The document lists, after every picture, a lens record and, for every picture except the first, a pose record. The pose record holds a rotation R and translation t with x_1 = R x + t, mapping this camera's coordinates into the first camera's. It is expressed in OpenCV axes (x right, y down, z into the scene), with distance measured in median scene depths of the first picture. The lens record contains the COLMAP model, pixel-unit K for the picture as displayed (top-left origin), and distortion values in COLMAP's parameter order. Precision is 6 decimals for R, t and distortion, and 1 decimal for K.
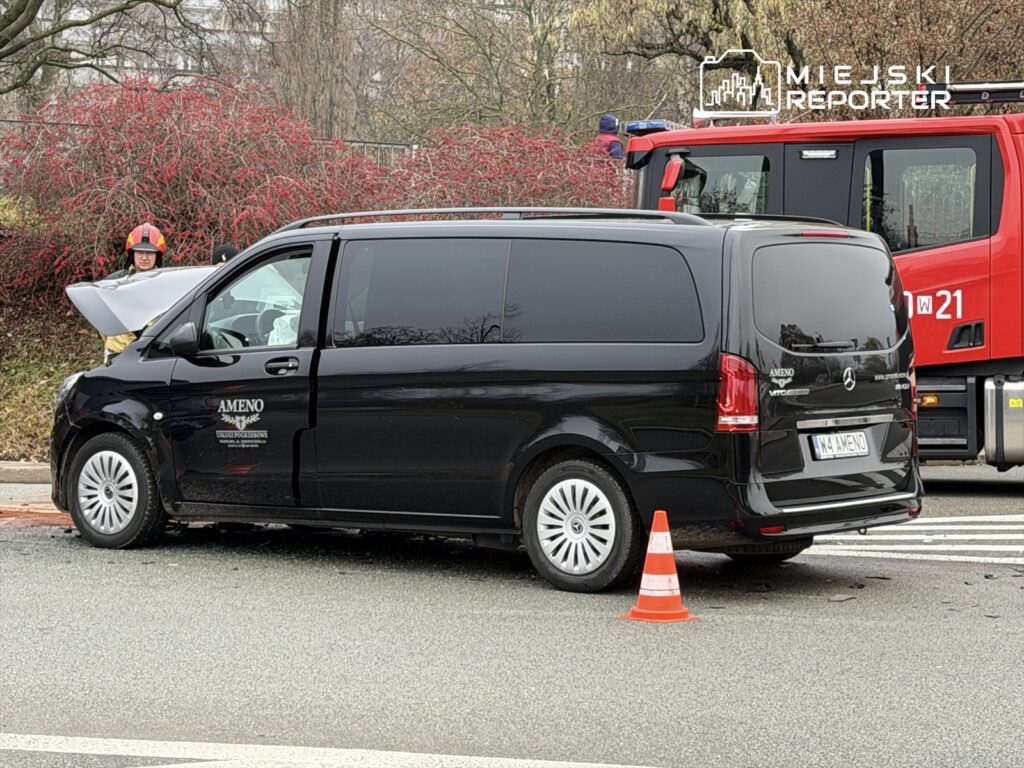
lens RADIAL K [[3004.5, 0, 517.3], [0, 3004.5, 367.0], [0, 0, 1]] dist [0.107798, 0.486510]
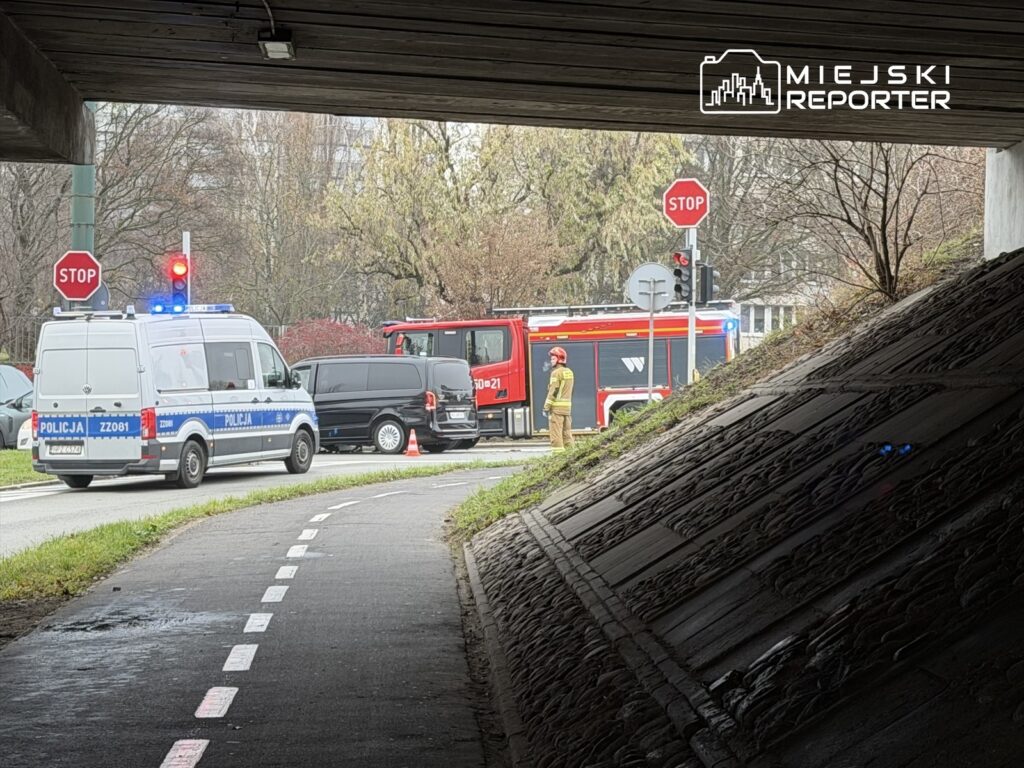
lens RADIAL K [[3004.5, 0, 517.3], [0, 3004.5, 367.0], [0, 0, 1]] dist [0.107798, 0.486510]
pose [[0.992741, -0.017277, 0.119027, -0.253681], [0.022281, 0.998917, -0.040834, 0.114637], [-0.118193, 0.043190, 0.992051, -2.630781]]
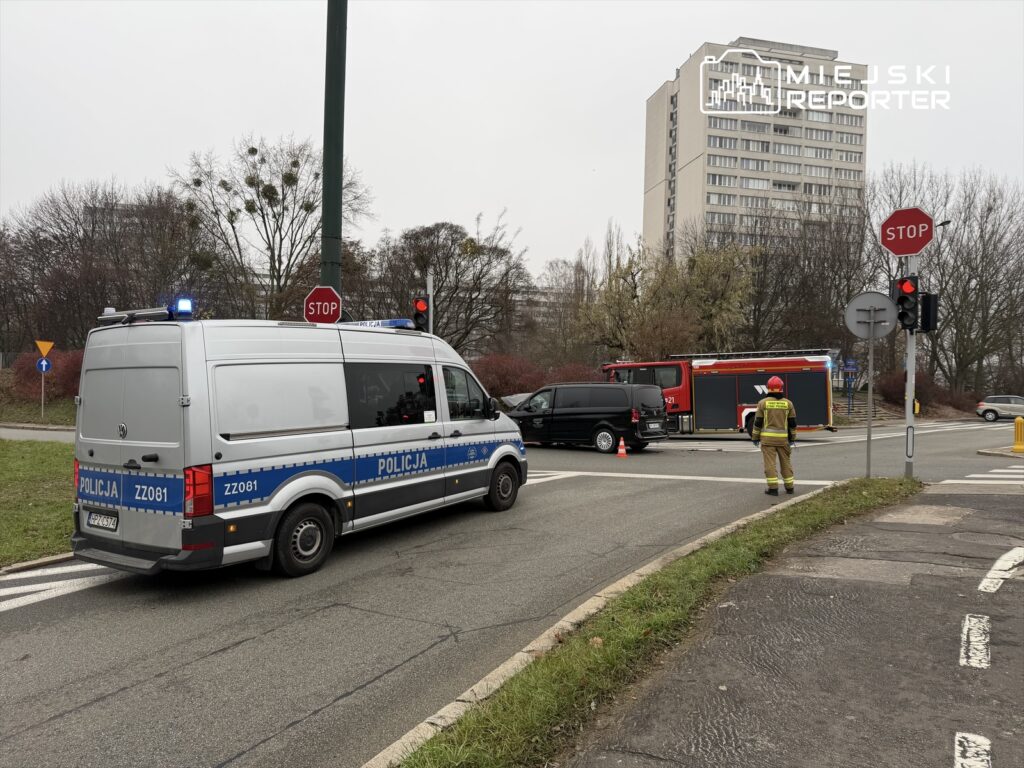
lens RADIAL K [[785.2, 0, 512.0], [0, 785.2, 384.0], [0, 0, 1]] dist [0.108127, -0.000028]
pose [[0.998884, -0.008251, -0.046500, -0.073696], [0.006147, 0.998959, -0.045211, 0.012656], [0.046824, 0.044875, 0.997895, -0.389326]]
